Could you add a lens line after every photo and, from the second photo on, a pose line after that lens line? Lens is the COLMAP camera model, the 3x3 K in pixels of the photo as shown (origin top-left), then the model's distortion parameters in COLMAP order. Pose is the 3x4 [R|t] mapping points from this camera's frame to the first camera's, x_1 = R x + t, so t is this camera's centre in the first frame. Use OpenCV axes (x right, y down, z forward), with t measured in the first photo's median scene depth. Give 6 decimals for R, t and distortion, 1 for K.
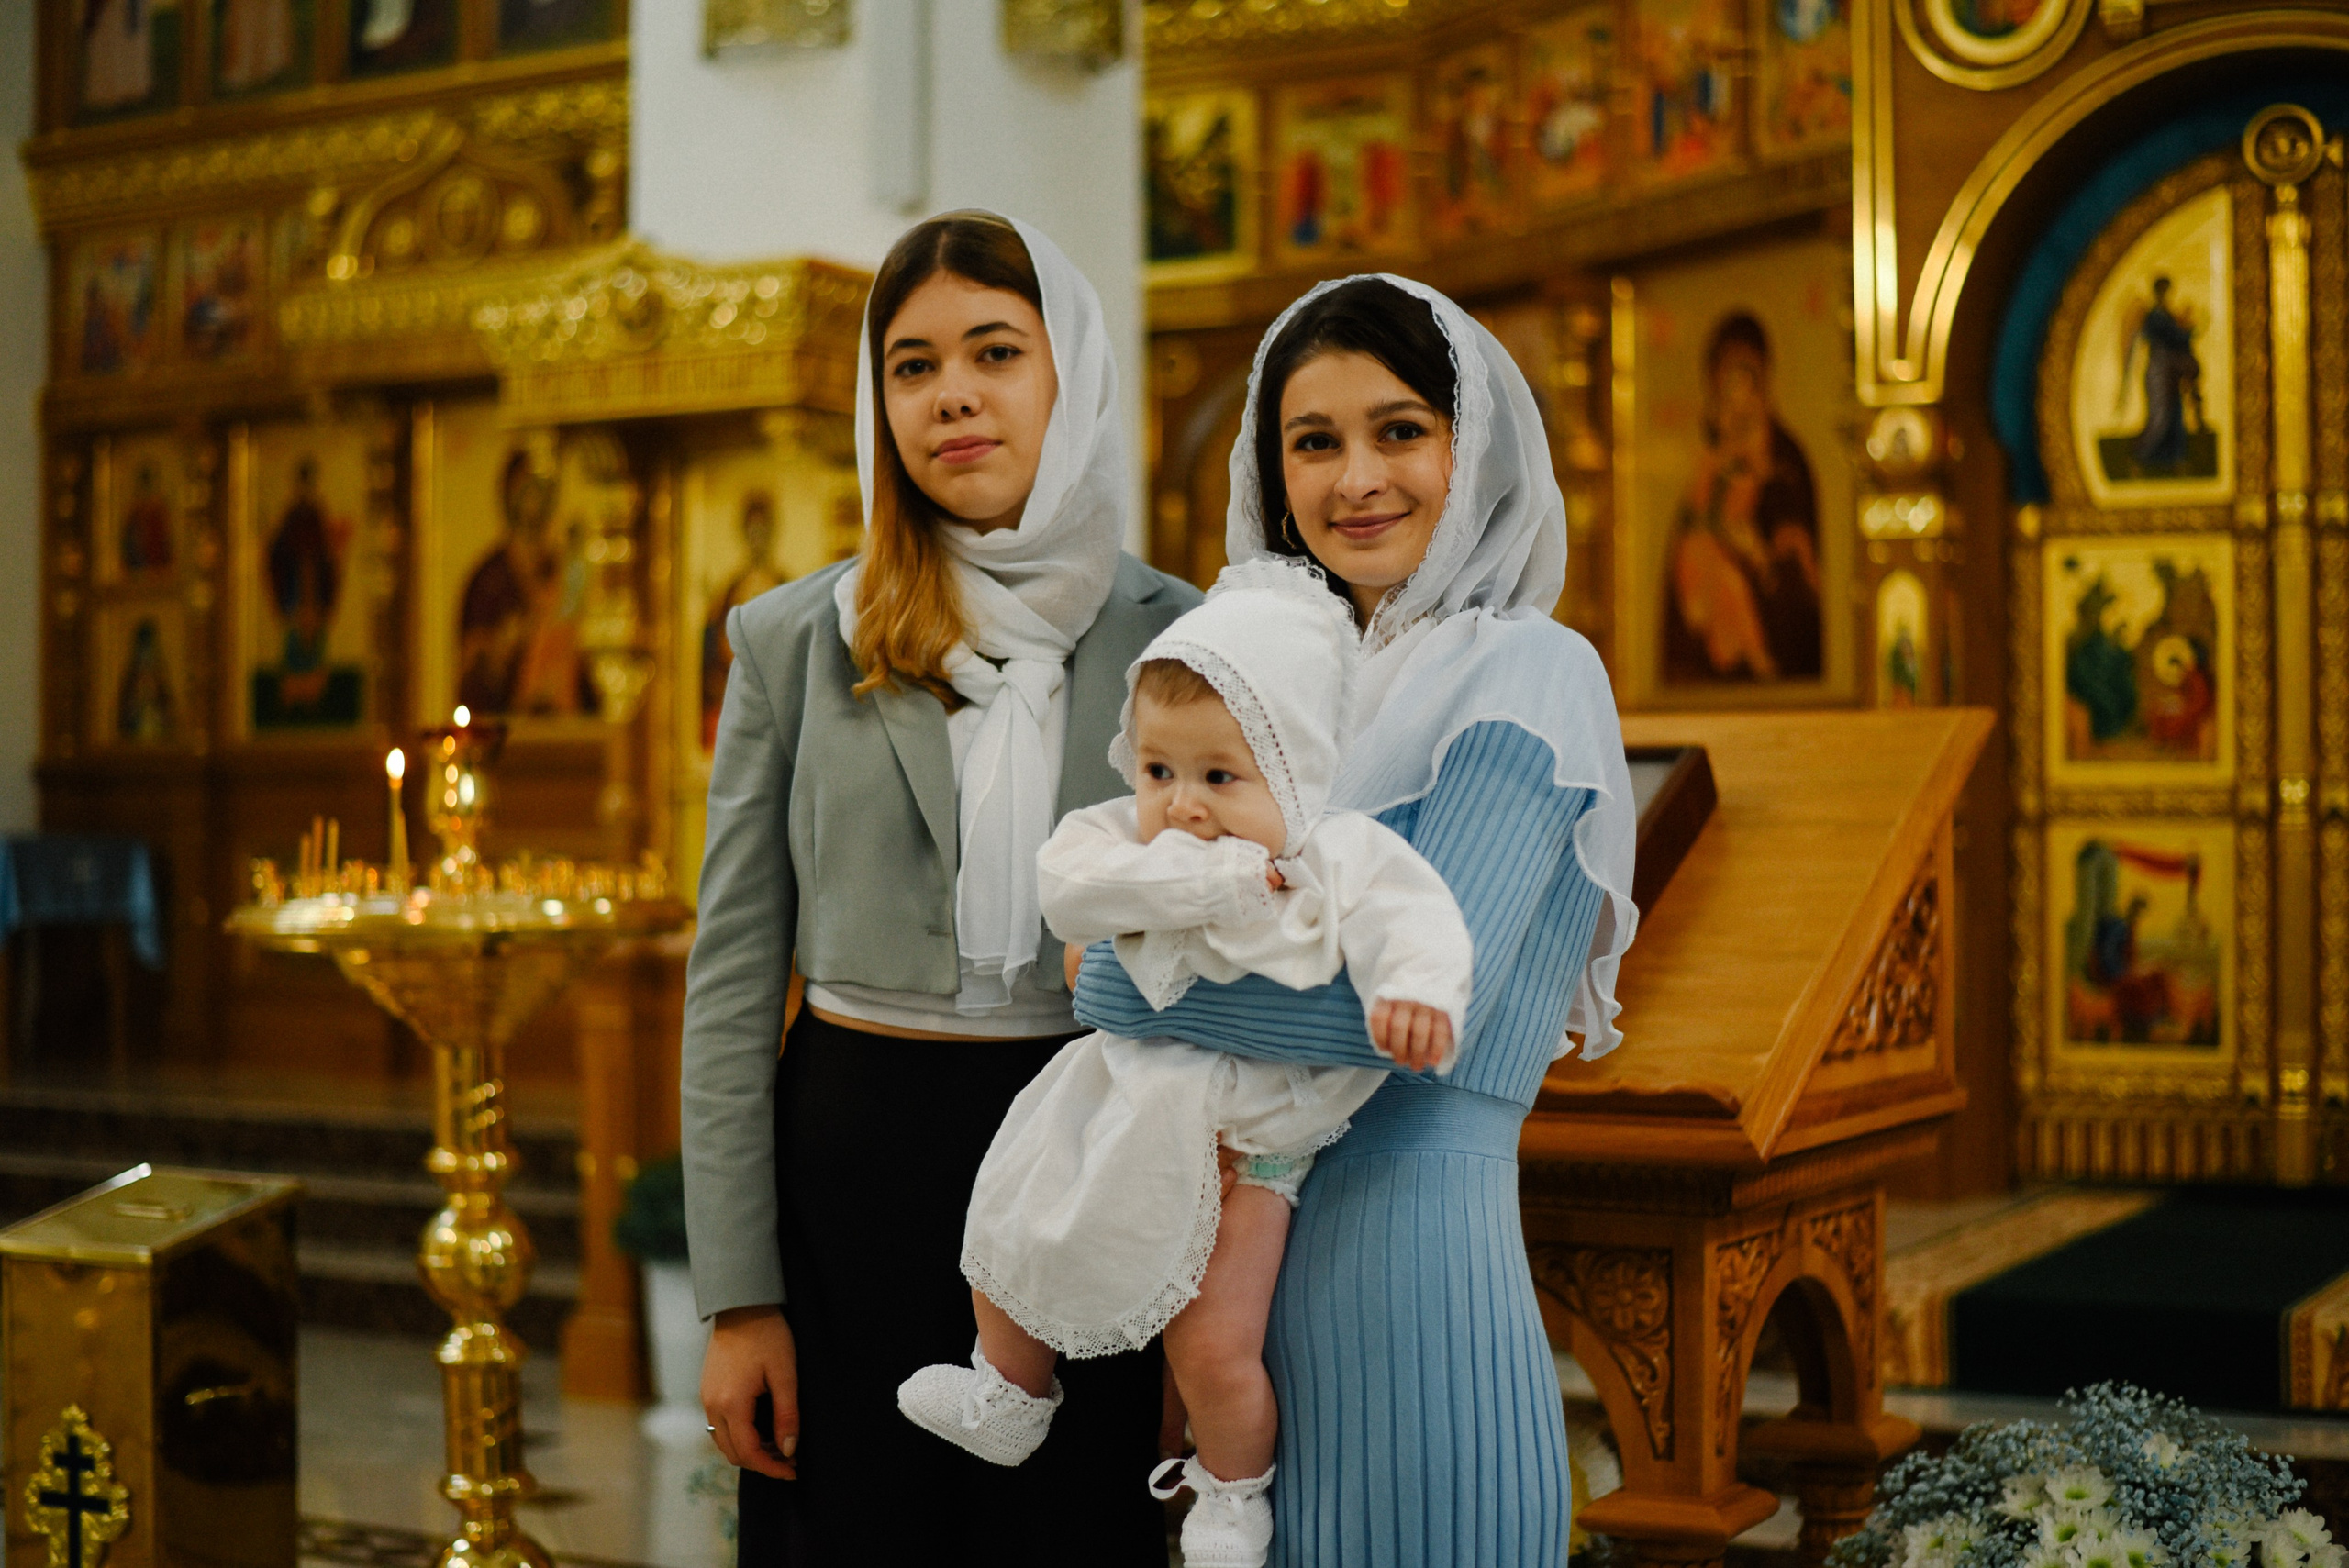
lens RADIAL K [[3397.7, 0, 1164.0], [0, 3397.7, 825.8], [0, 0, 1]] dist [-0.096117, 0.028288]
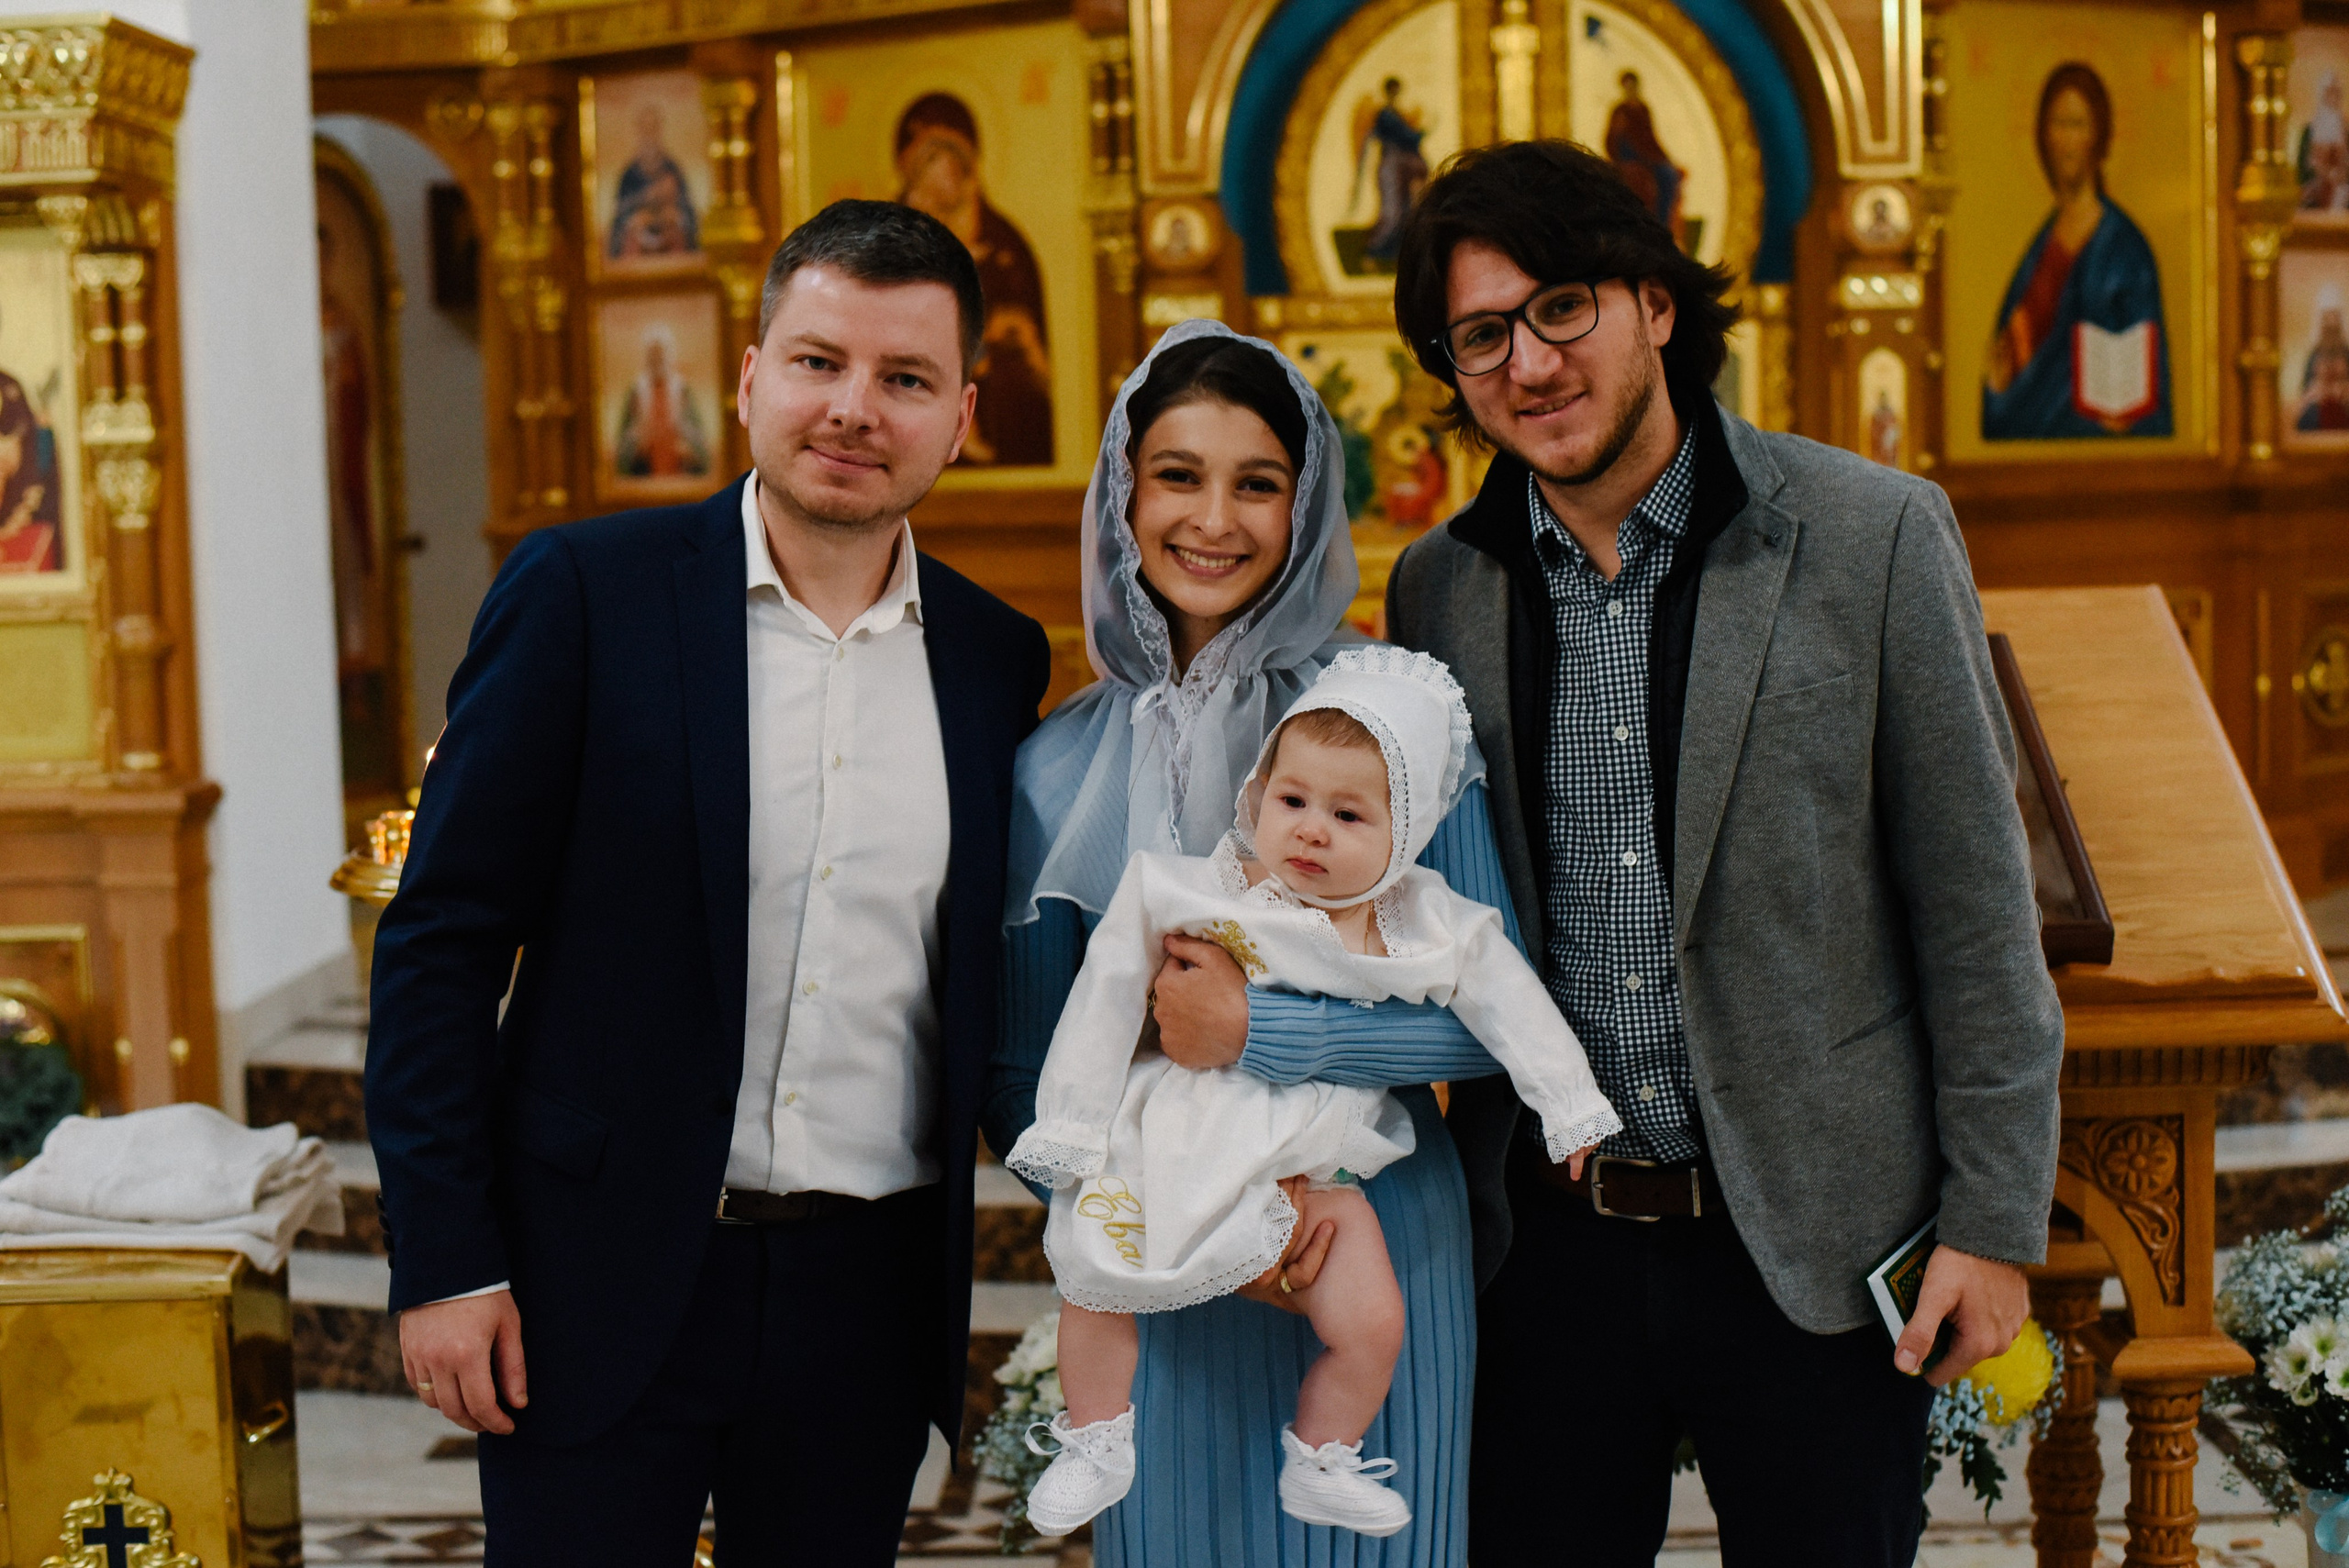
lens RADIAL K [[3401.7, 0, 1174.5], [0, 3401.7, 784.0], [0, 0, 1]] dist [-0.106559, 0.071107]
pose [[0.875309, -0.064349, 0.479263, -0.283769], [0.026810, 0.996040, 0.084770, -0.035646], [-0.482820, -0.061351, 0.873568, 0.095753]]
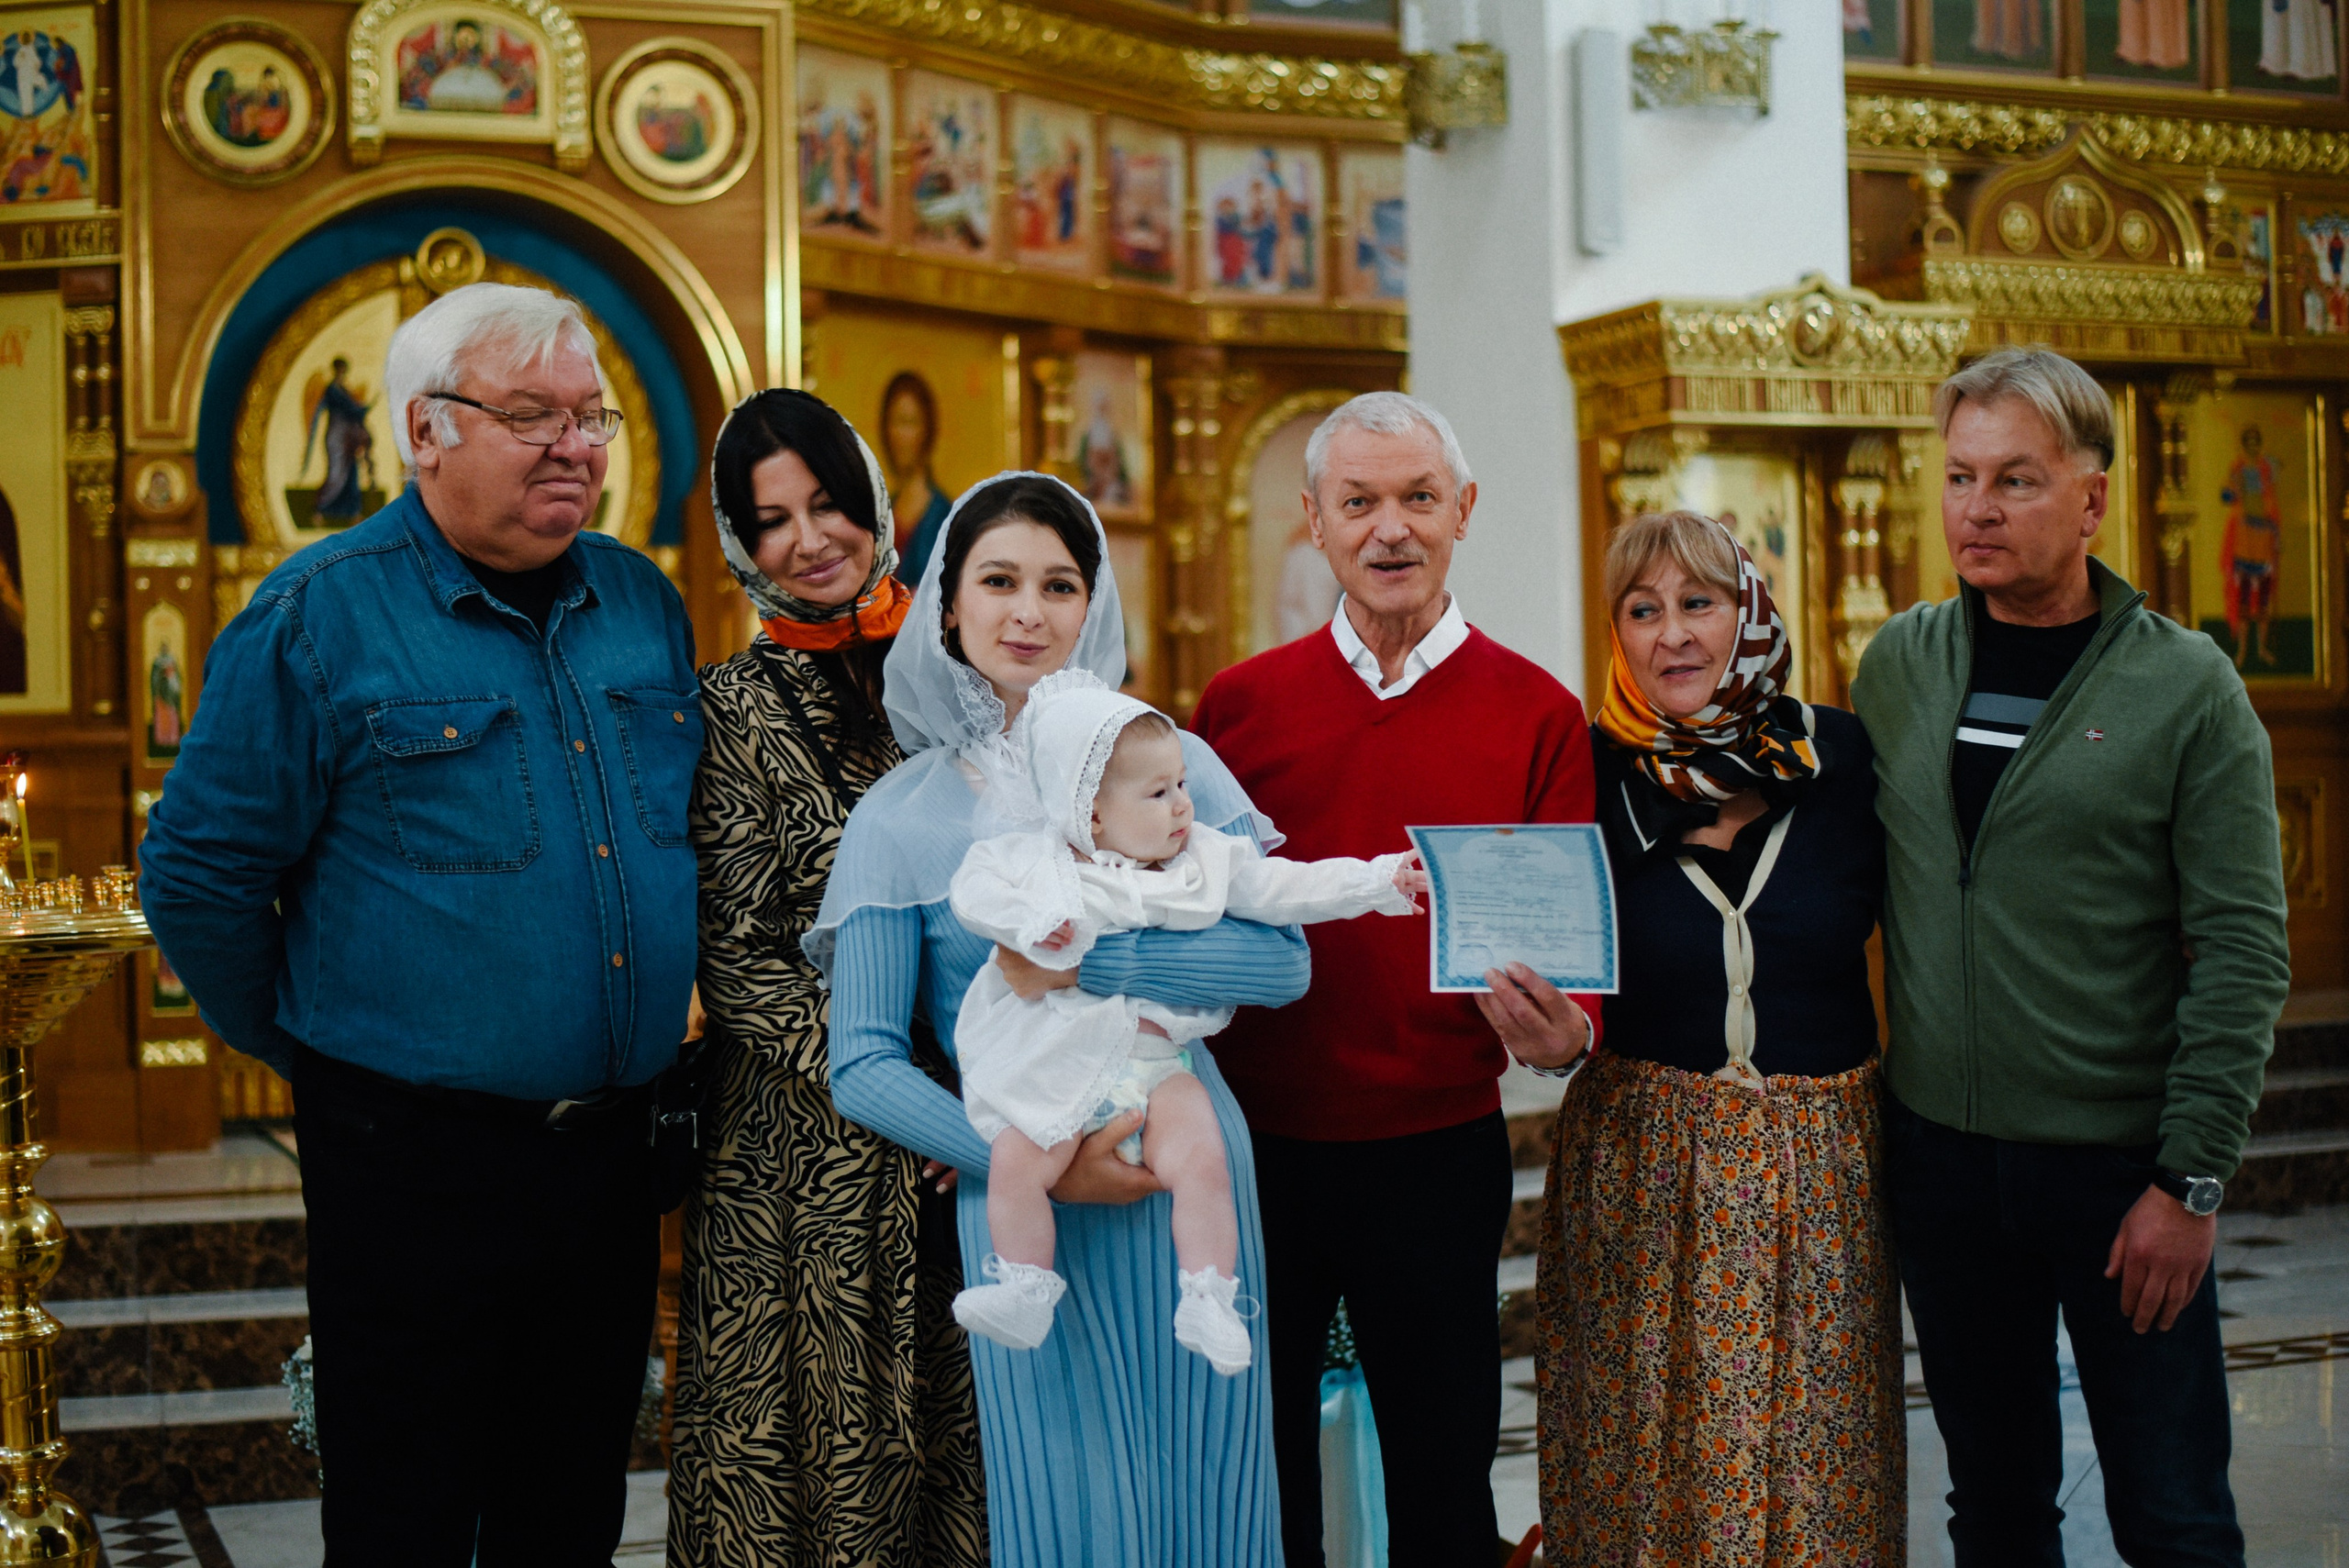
lens RADIAL K [[3401.7, 0, 1174.5], [0, 3401.7, 784.0], [0, 0, 1]] dist [-0.106559, 0.071107]
pose [[0.617038, -0.013036, 0.786826, -0.467045], [0.020971, 0.999780, 0.000118, -0.006123], [-0.786654, 0.016428, 0.617175, 0.027938]]
